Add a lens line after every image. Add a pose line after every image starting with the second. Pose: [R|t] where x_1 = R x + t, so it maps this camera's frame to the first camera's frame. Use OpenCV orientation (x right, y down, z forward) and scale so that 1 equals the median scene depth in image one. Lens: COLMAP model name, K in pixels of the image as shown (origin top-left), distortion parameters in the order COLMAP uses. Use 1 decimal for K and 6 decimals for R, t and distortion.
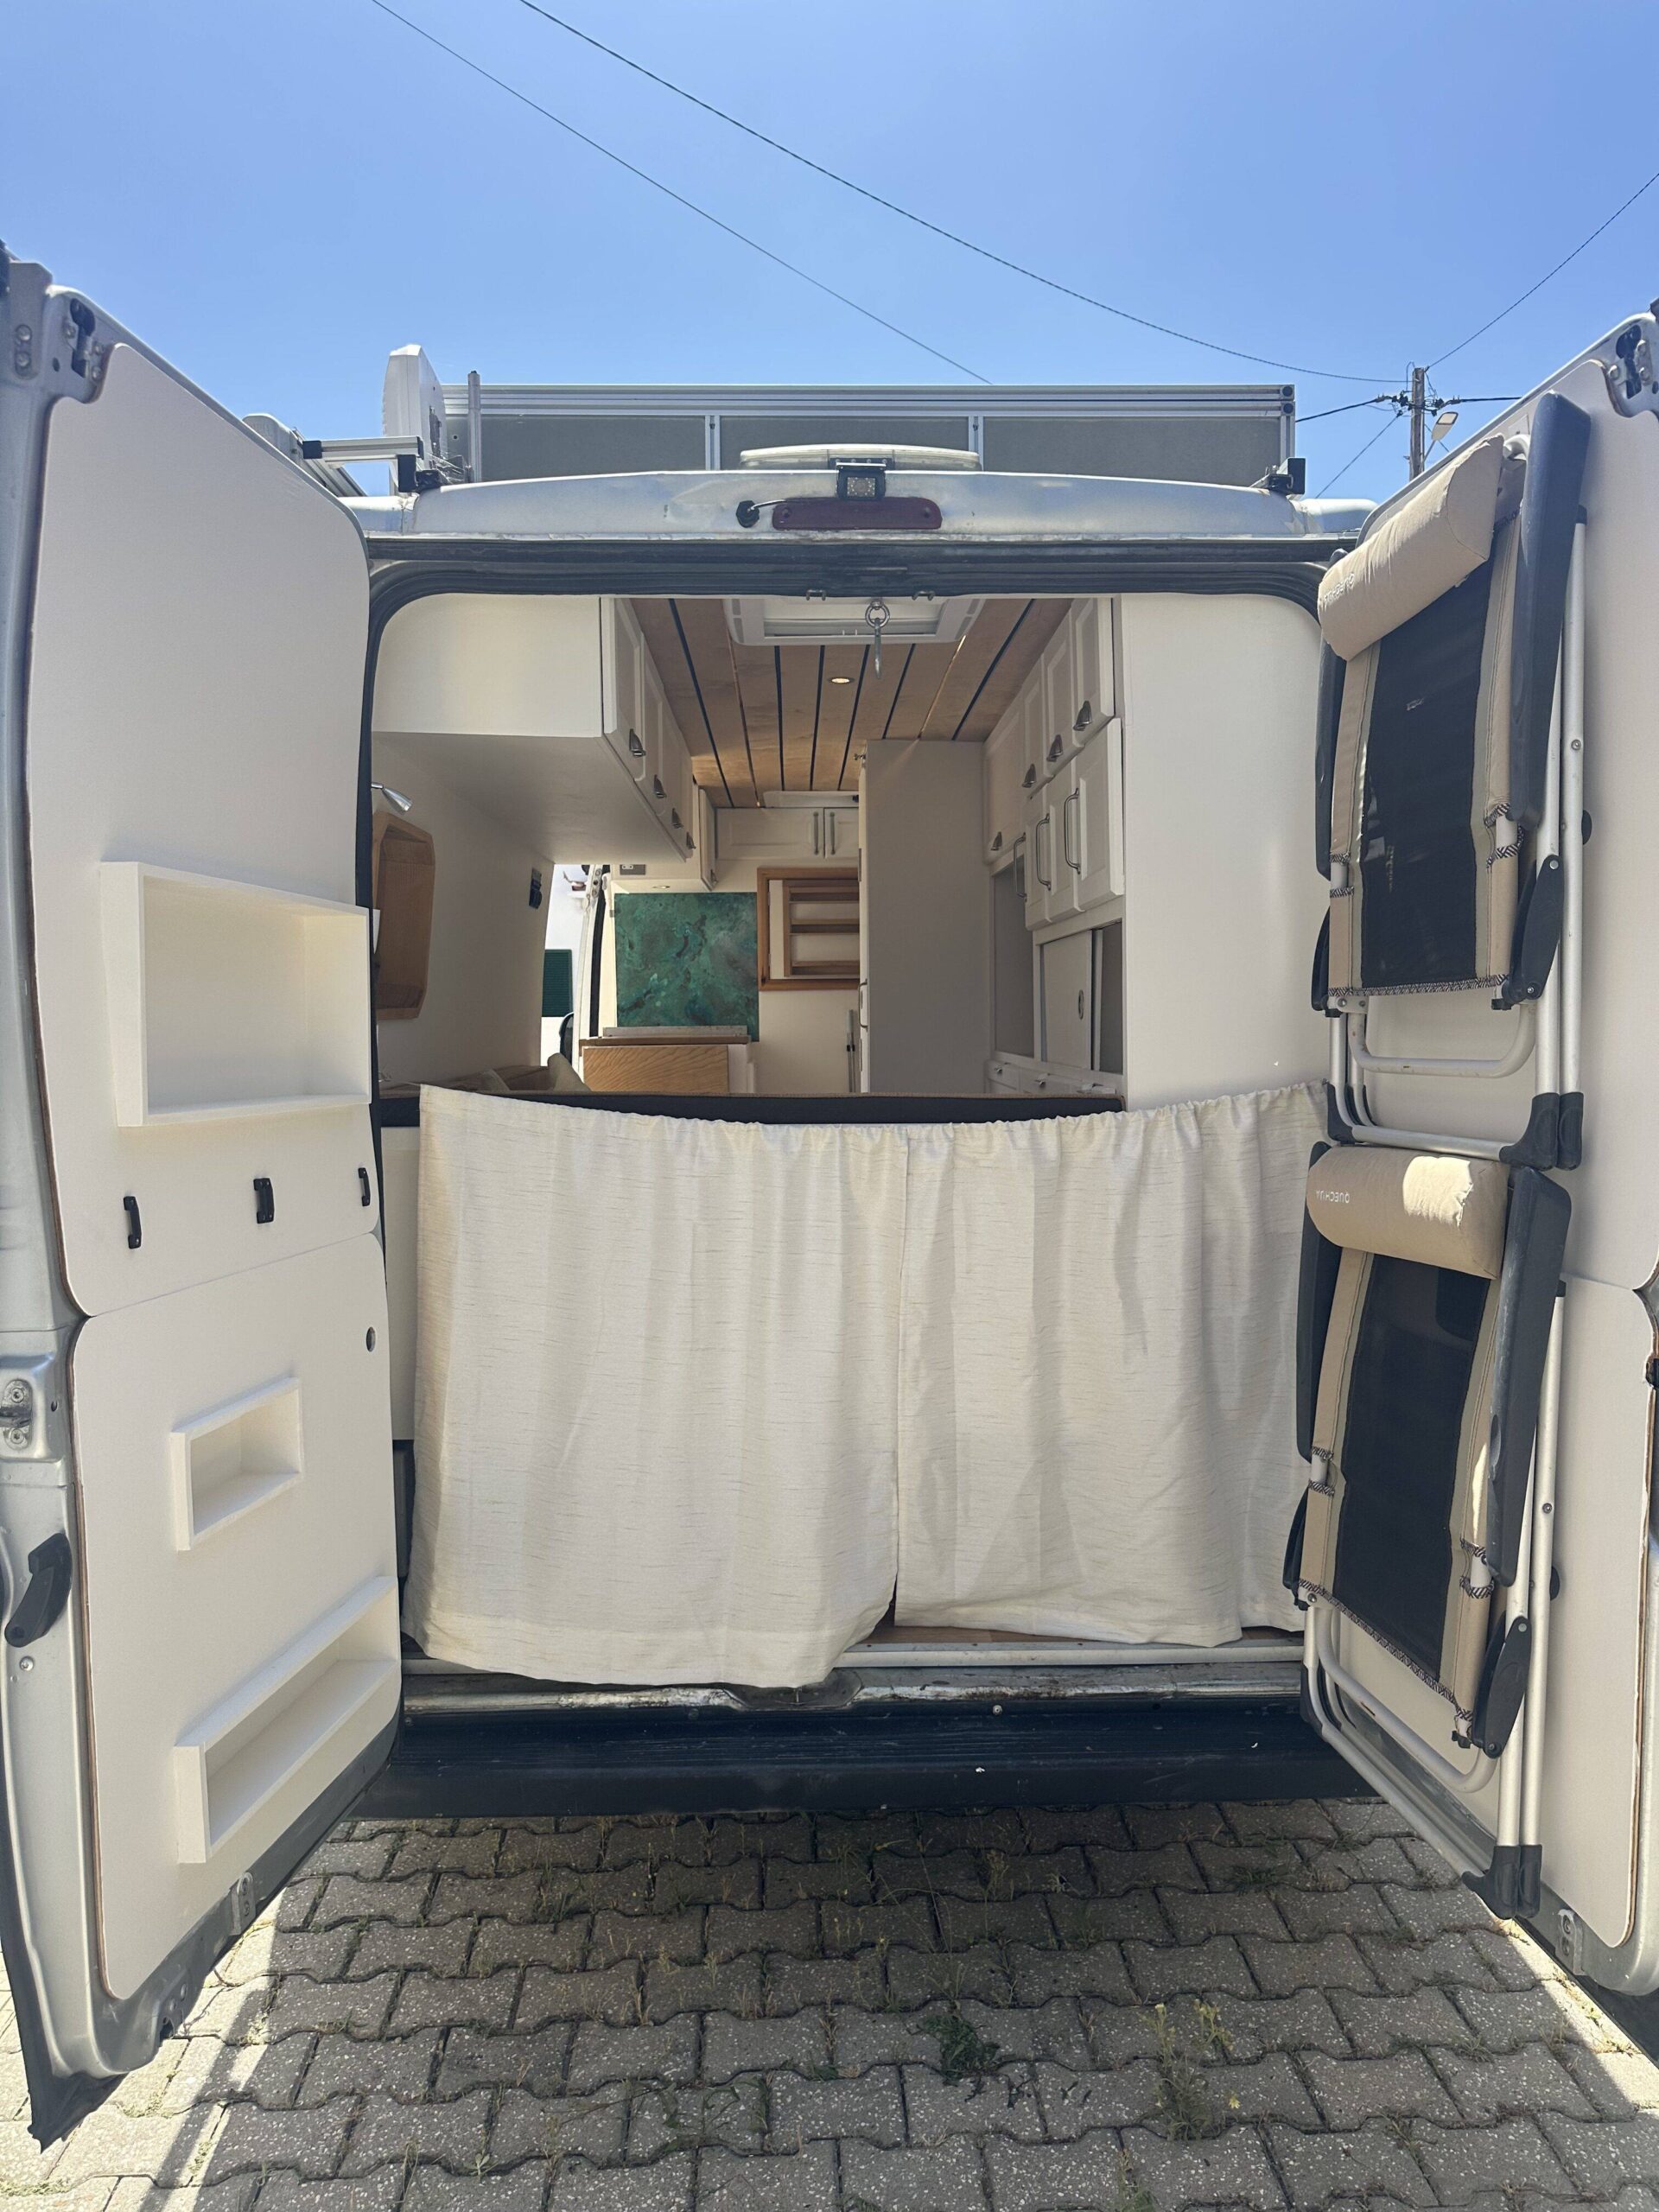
lens RADIAL K [[1588.3, 0, 823.0], [0, 1588.3, 1097.3], [0, 0, 1]] dist [0.002556, 0.000912]
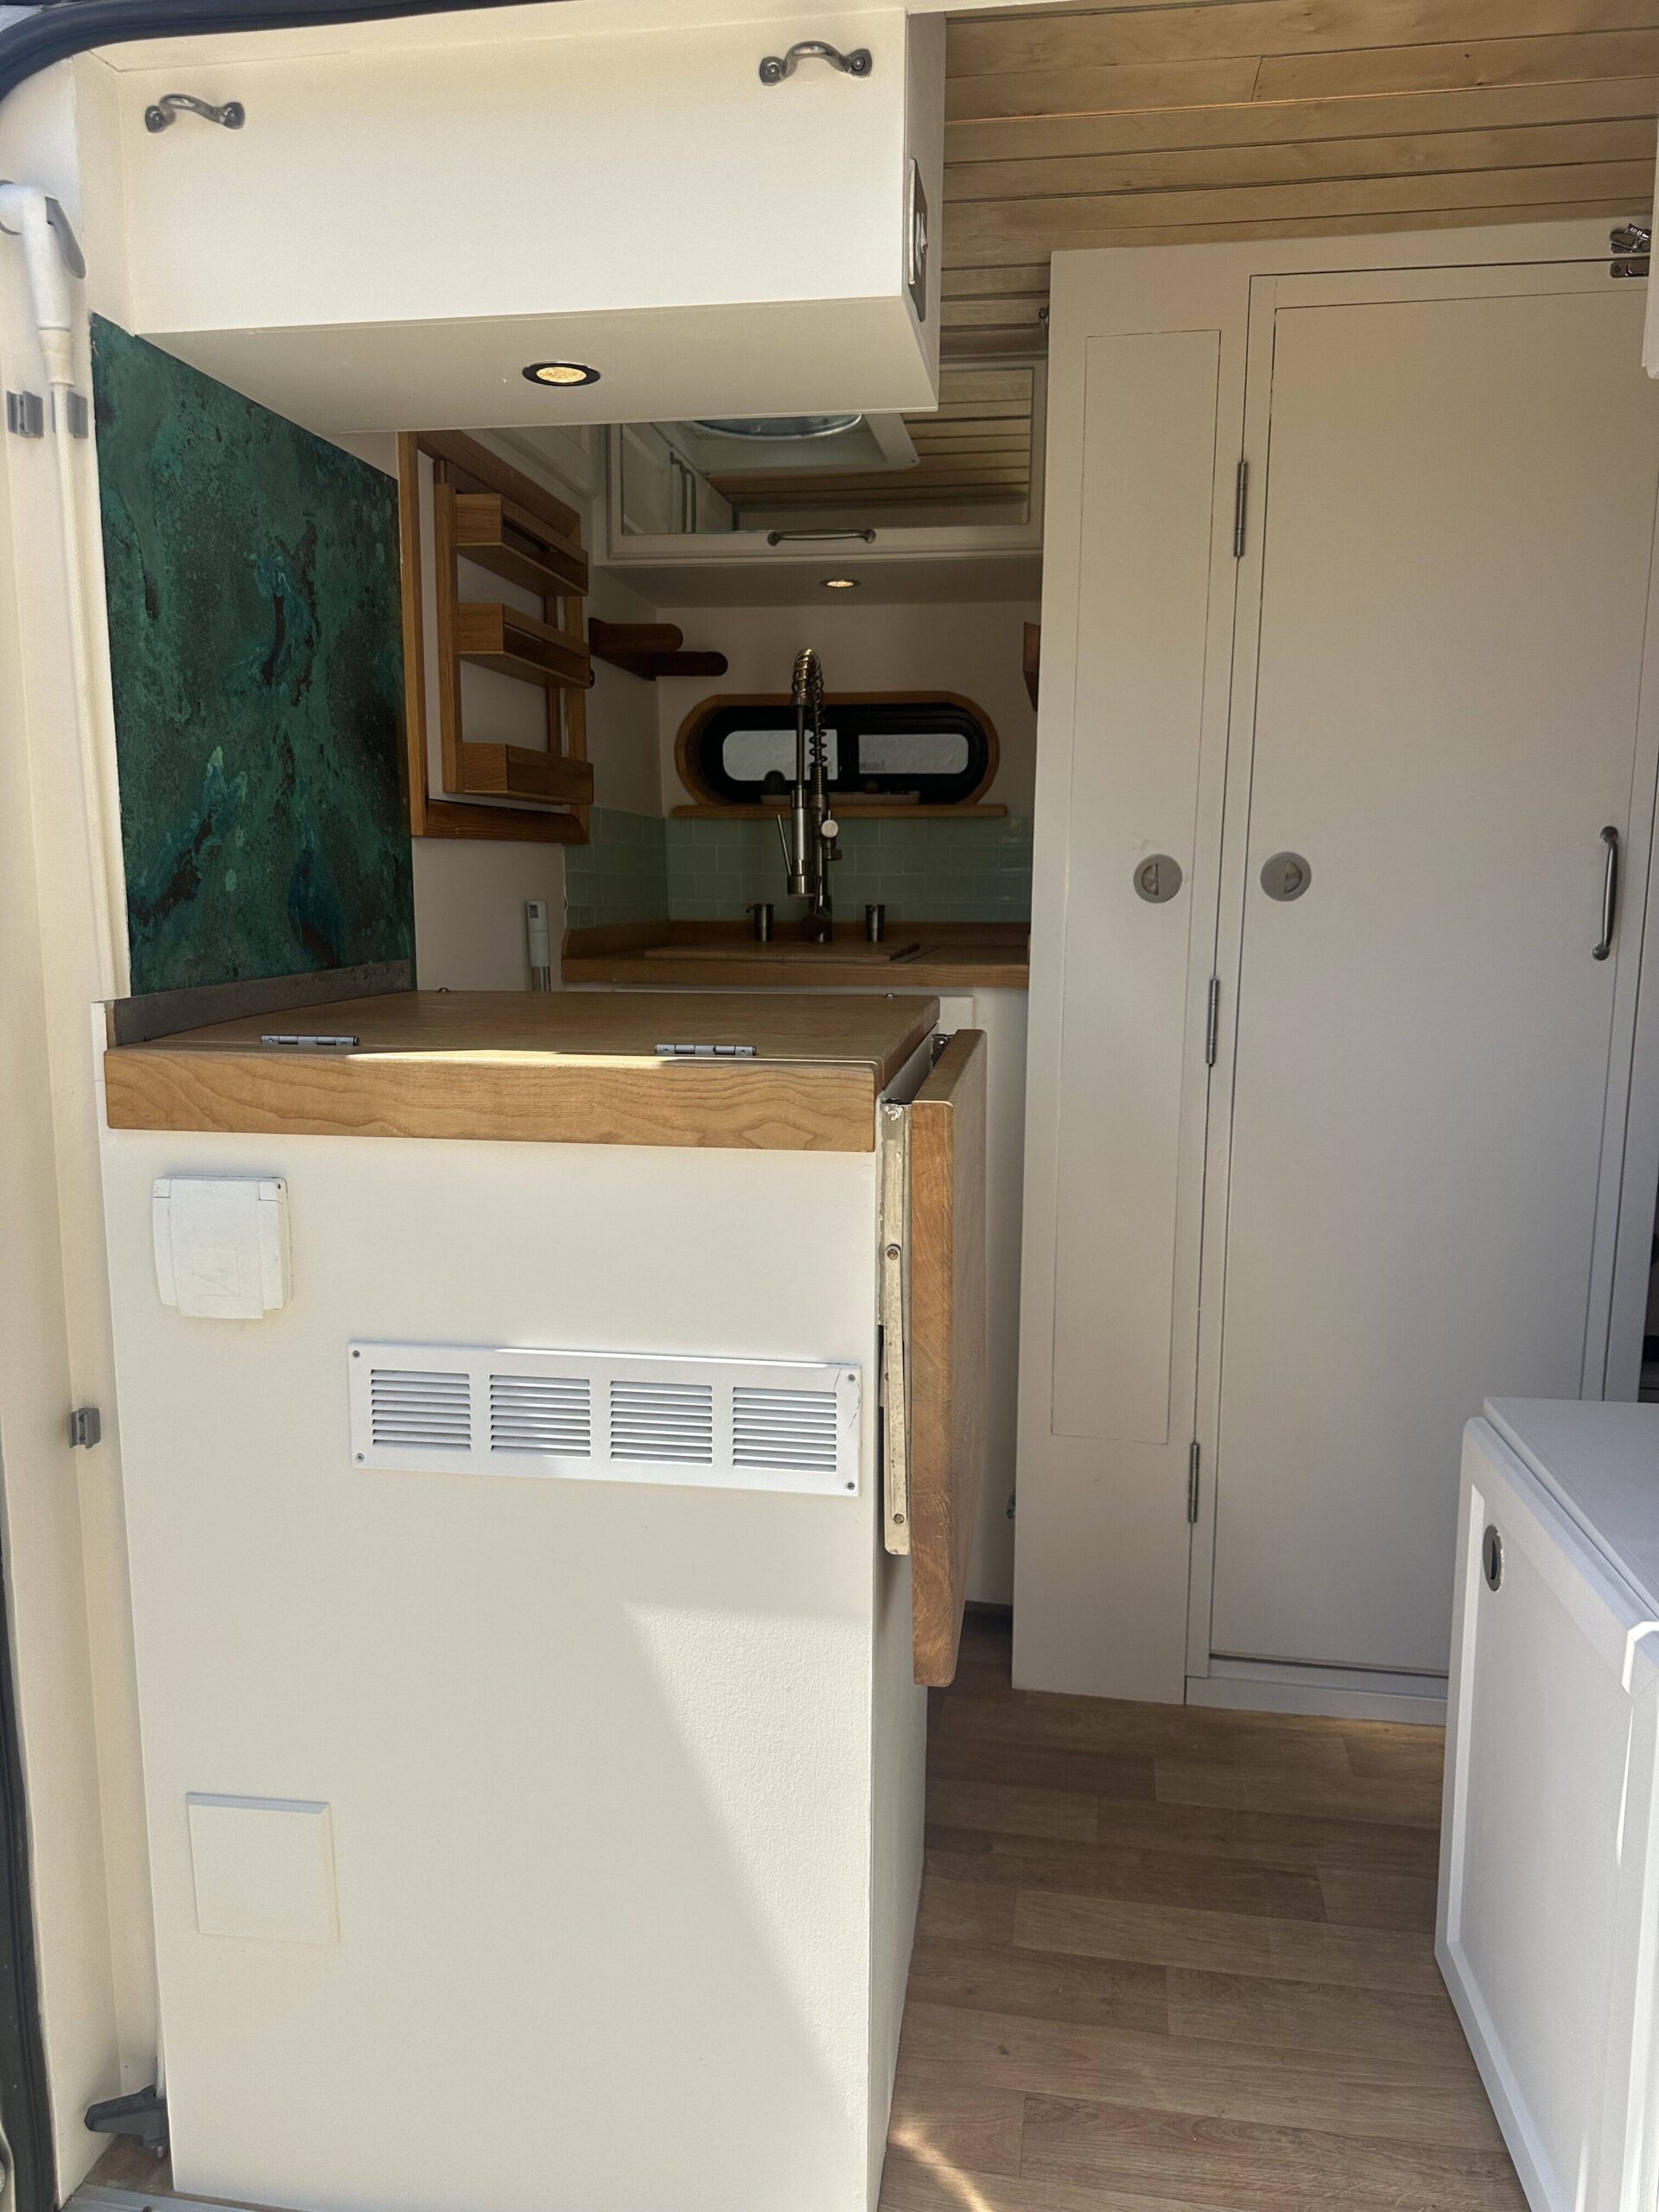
lens RADIAL K [[1579.8, 0, 817.1], [0, 1579.8, 1116.5], [0, 0, 1]] dist [0.101957, -0.195251]
pose [[0.175602, -0.143845, 0.973896, -0.320137], [0.049558, 0.989305, 0.137185, -0.052798], [-0.983213, 0.024174, 0.180852, 0.877037]]
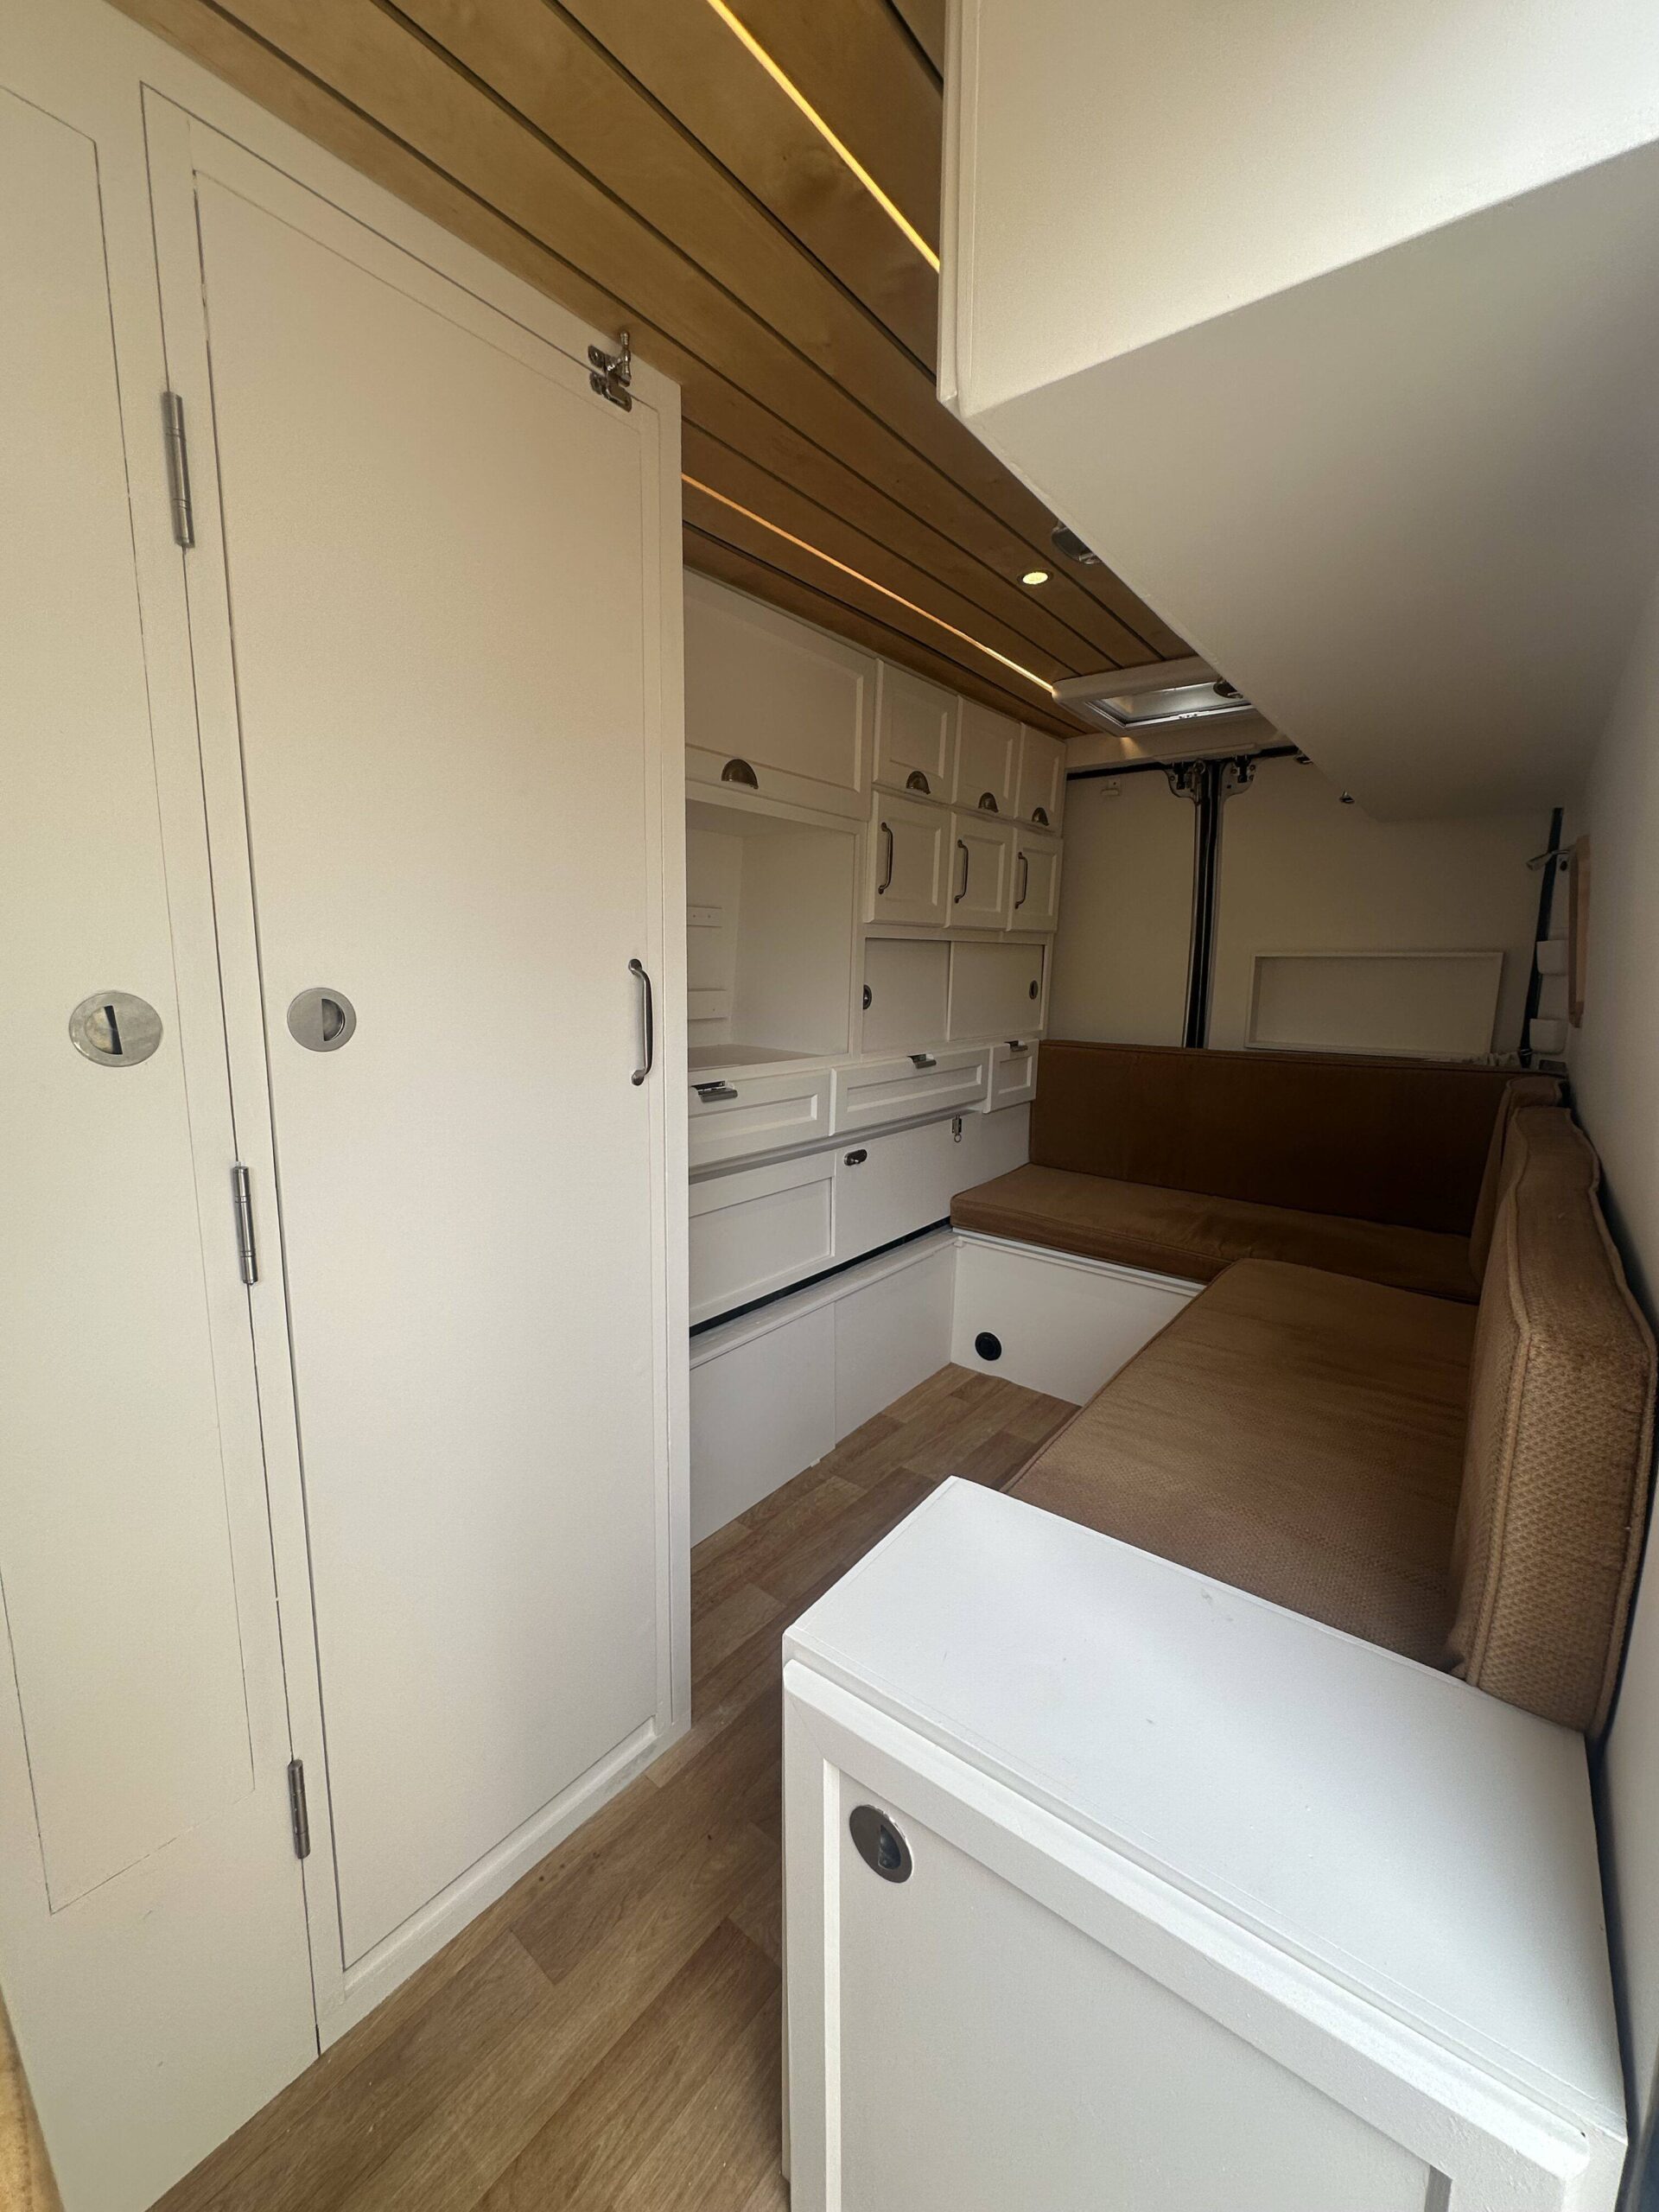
lens RADIAL K [[876.1, 0, 840.1], [0, 876.1, 1108.4], [0, 0, 1]] dist [-0.002947, 0.000226]
pose [[-0.778033, -0.112023, 0.618155, -0.127920], [0.020523, 0.978916, 0.203232, -0.063848], [-0.627888, 0.170807, -0.759329, 0.894564]]
